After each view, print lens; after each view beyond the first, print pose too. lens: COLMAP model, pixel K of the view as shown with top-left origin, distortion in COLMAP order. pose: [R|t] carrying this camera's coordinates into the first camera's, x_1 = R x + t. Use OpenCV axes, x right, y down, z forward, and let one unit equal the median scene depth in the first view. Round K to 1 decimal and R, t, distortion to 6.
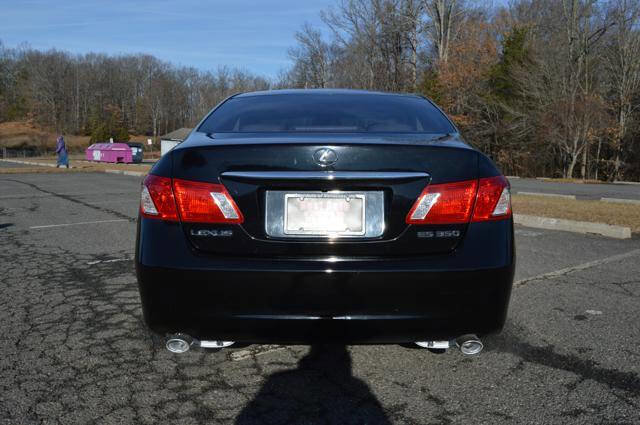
lens RADIAL K [[581.8, 0, 318.0], [0, 581.8, 199.3], [0, 0, 1]] dist [-0.069826, -0.021480]
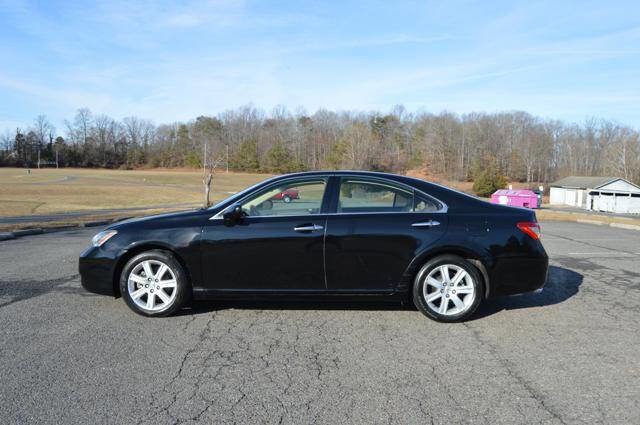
lens RADIAL K [[501.0, 0, 326.4], [0, 501.0, 207.8], [0, 0, 1]] dist [-0.098922, 0.041509]
pose [[0.805617, 0.030695, -0.591641, -0.065745], [-0.064254, 0.997293, -0.035751, -0.003853], [0.588942, 0.066817, 0.805409, 0.011412]]
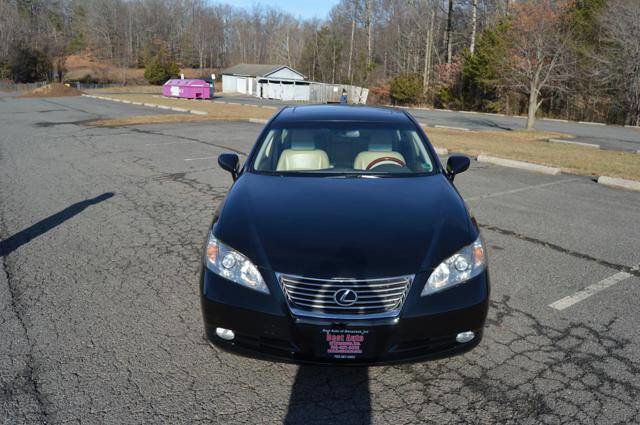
lens RADIAL K [[501.0, 0, 321.1], [0, 501.0, 211.0], [0, 0, 1]] dist [-0.098922, 0.041509]
pose [[0.999770, 0.015666, -0.014638, -0.072577], [-0.012928, 0.985121, 0.171376, -0.013525], [0.017105, -0.171147, 0.985097, 0.051904]]
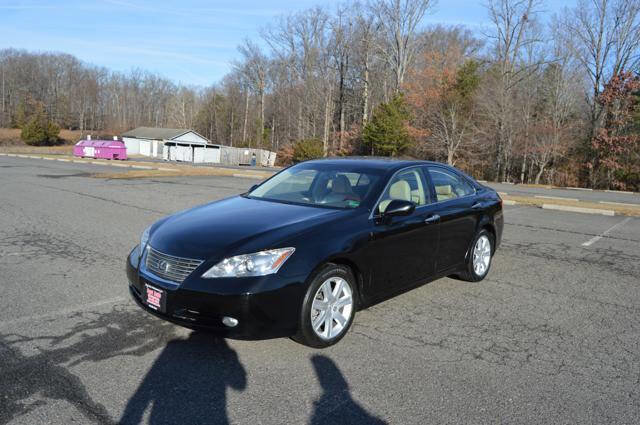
lens RADIAL K [[501.0, 0, 319.4], [0, 501.0, 213.0], [0, 0, 1]] dist [-0.098922, 0.041509]
pose [[0.972488, 0.000914, 0.232951, -0.133148], [-0.011938, 0.998874, 0.045920, -0.007083], [-0.232647, -0.047438, 0.971404, 0.007230]]
